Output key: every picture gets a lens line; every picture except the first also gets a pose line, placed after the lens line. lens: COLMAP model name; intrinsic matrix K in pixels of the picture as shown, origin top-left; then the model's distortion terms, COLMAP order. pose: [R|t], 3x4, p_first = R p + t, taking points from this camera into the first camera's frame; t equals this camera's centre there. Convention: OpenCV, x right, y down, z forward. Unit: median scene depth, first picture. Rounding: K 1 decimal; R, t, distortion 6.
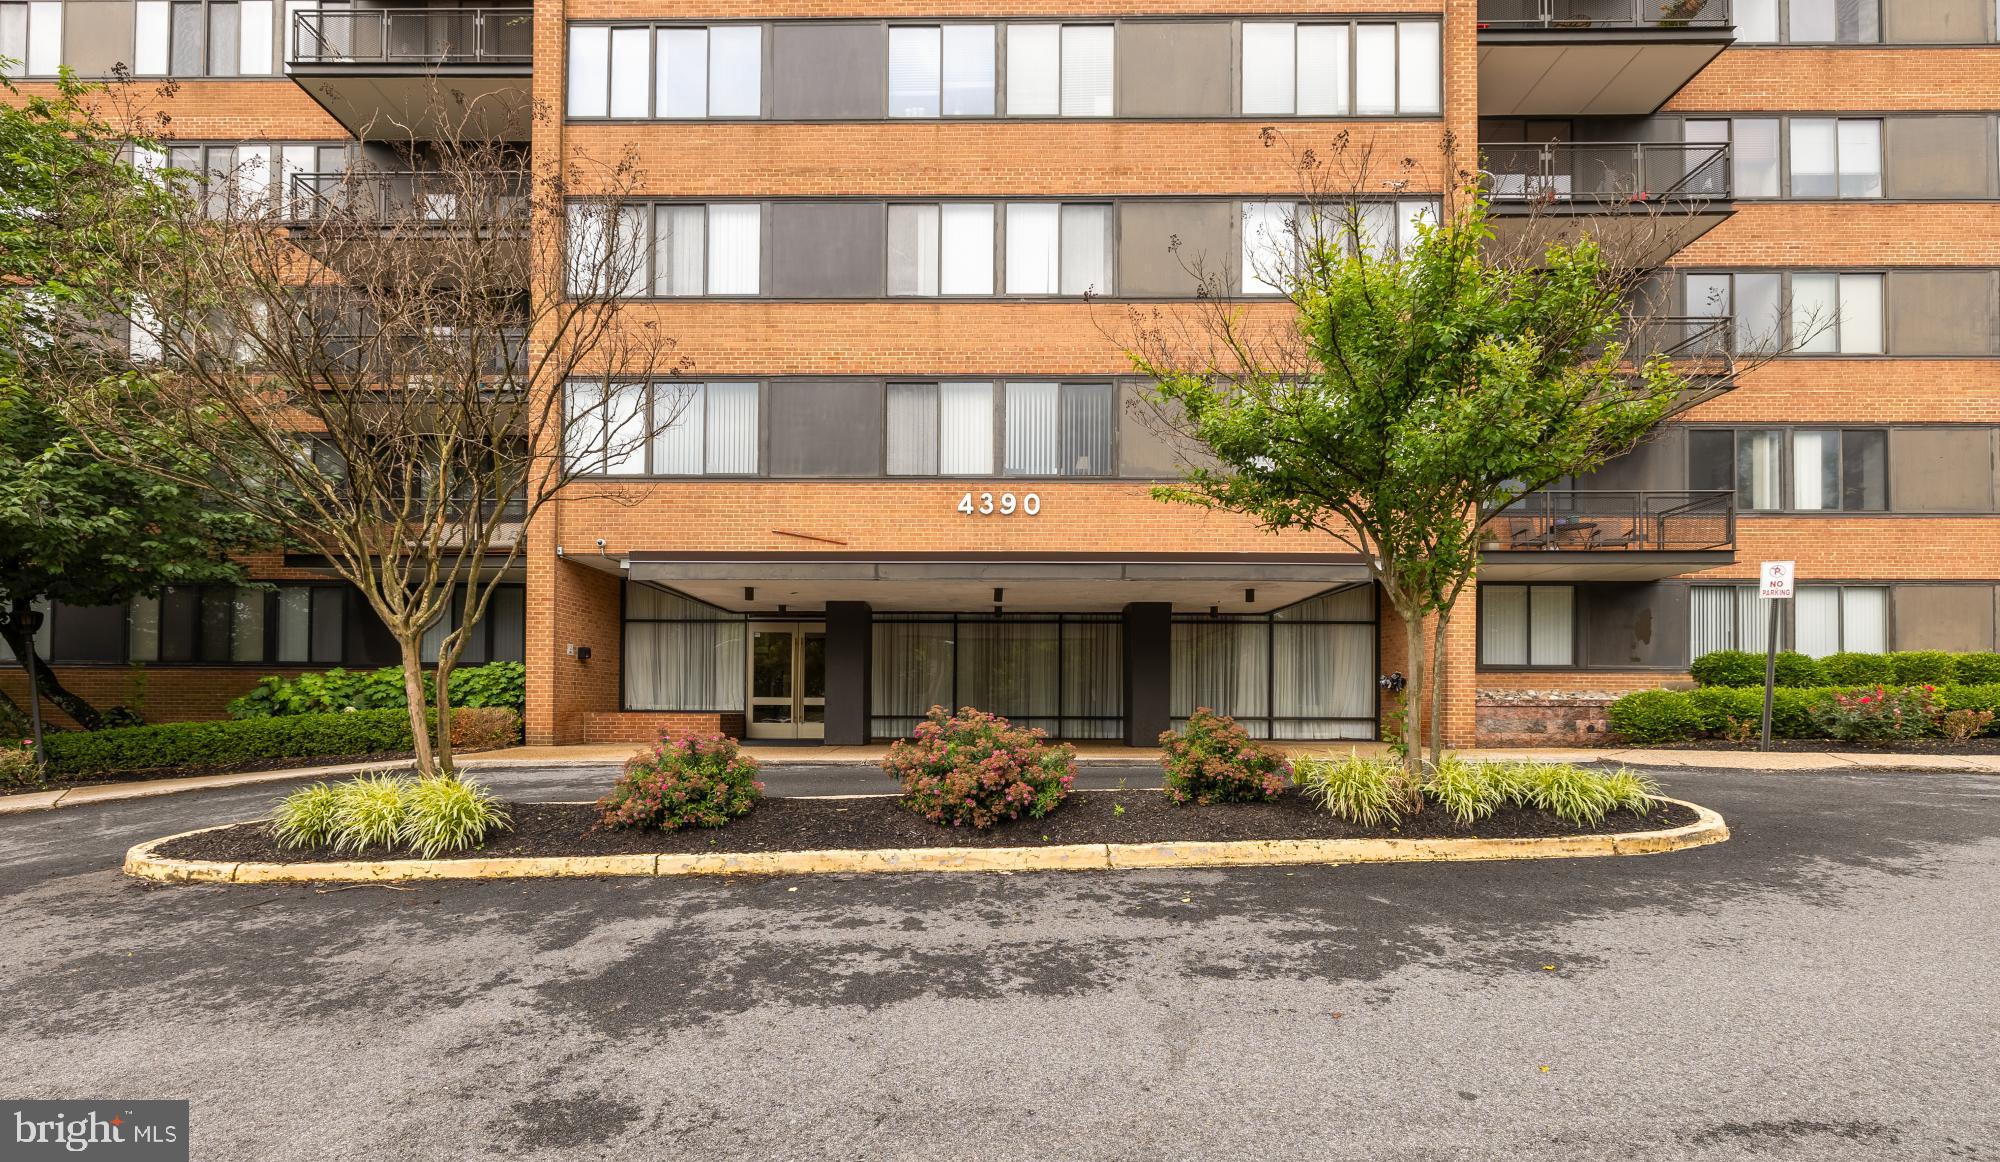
lens RADIAL K [[893.0, 0, 997.3], [0, 893.0, 673.7], [0, 0, 1]] dist [-0.000608, 0.000081]
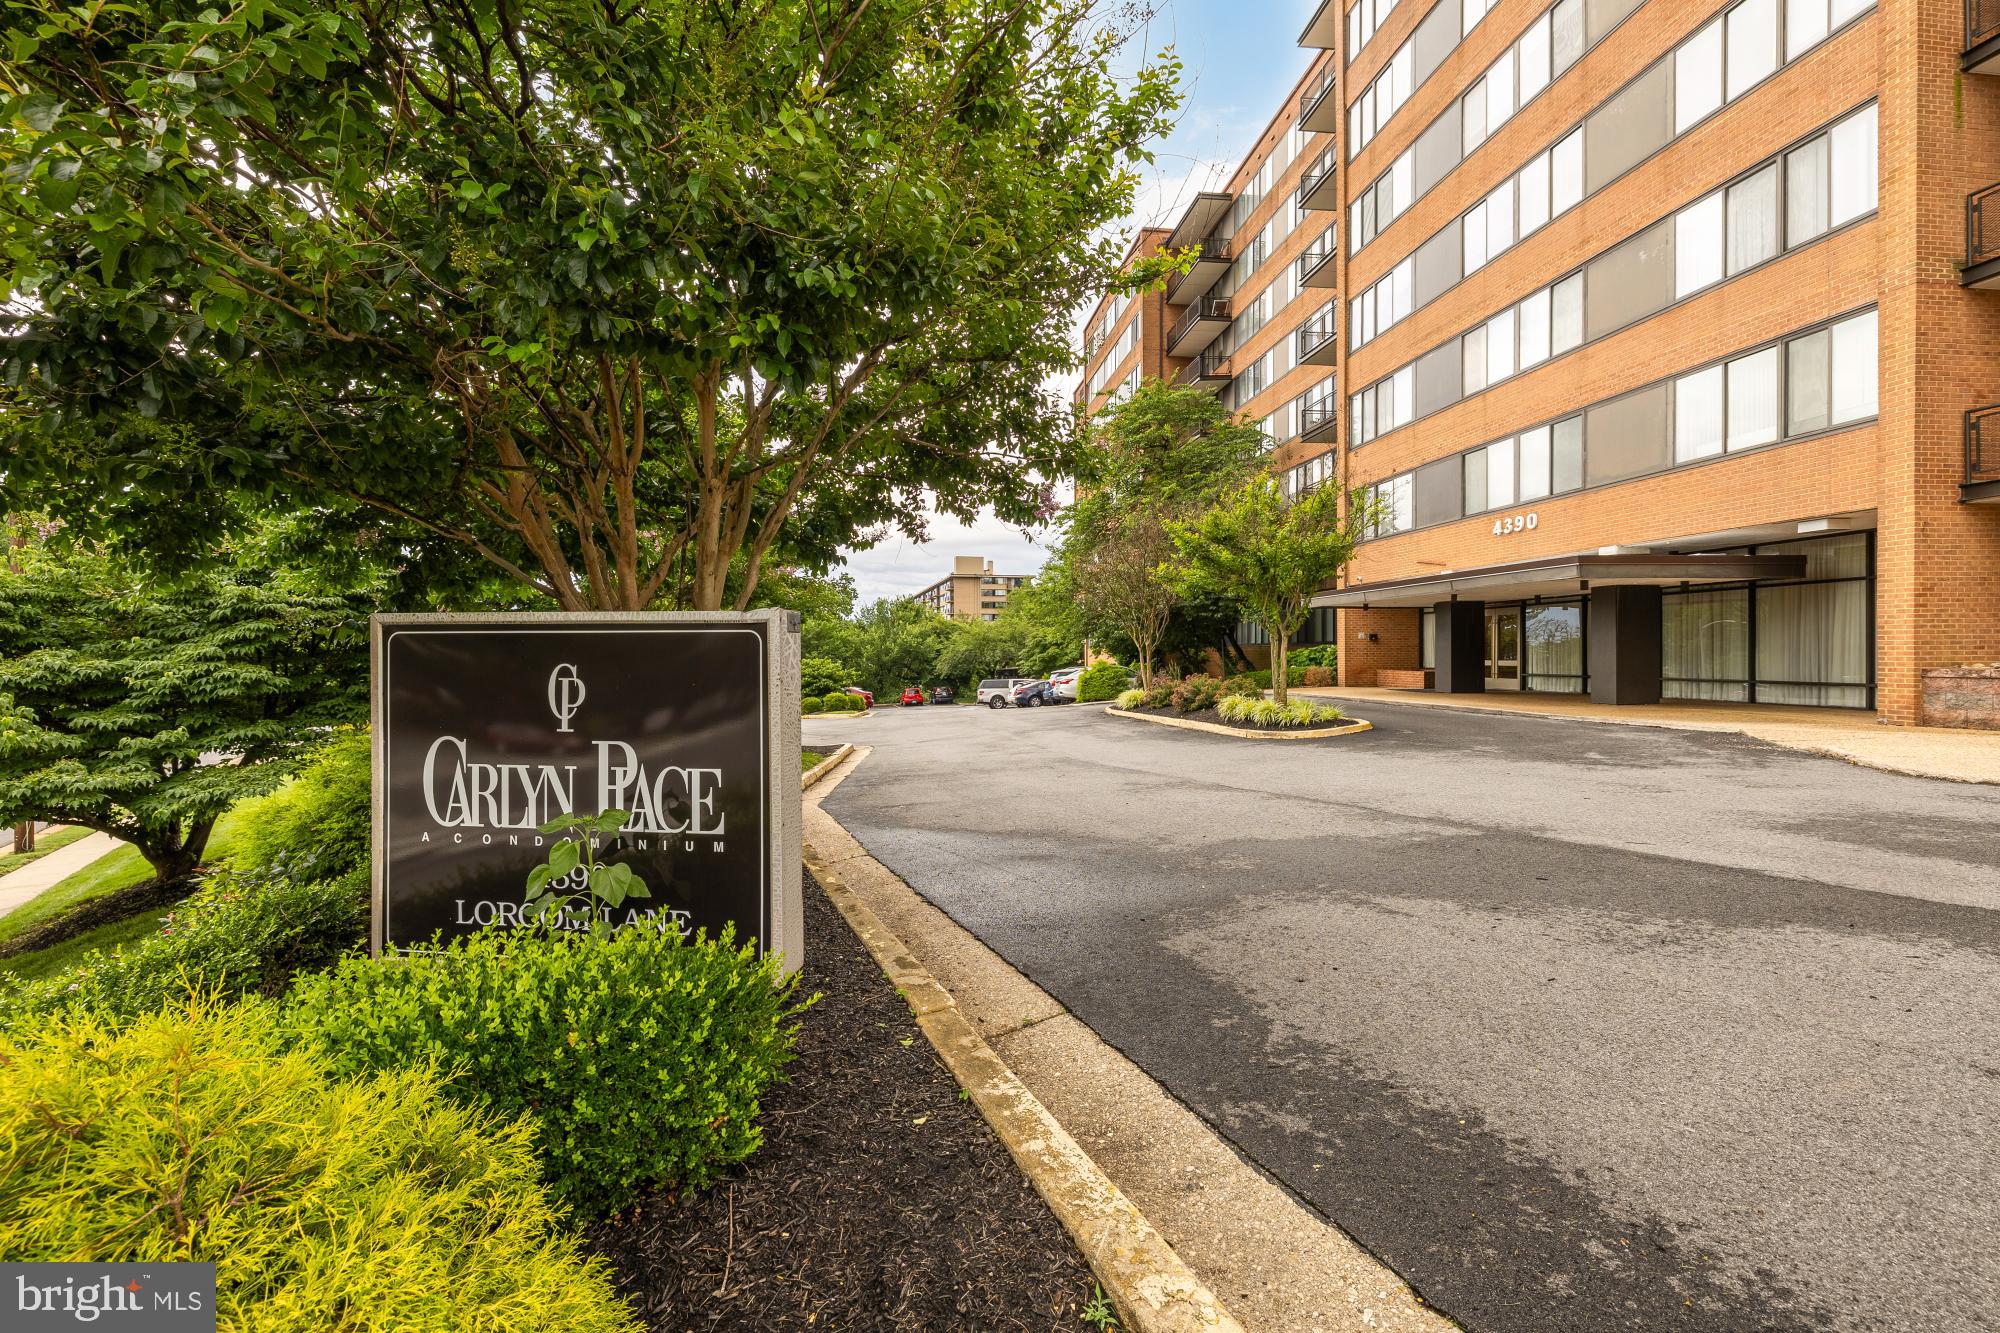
lens RADIAL K [[839.4, 0, 999.7], [0, 839.4, 656.7], [0, 0, 1]] dist [0.000102, 0.000010]
pose [[0.135562, -0.005098, -0.990756, 1.181318], [0.033332, 0.999444, -0.000582, -0.007653], [0.990208, -0.032945, 0.135657, 0.007133]]
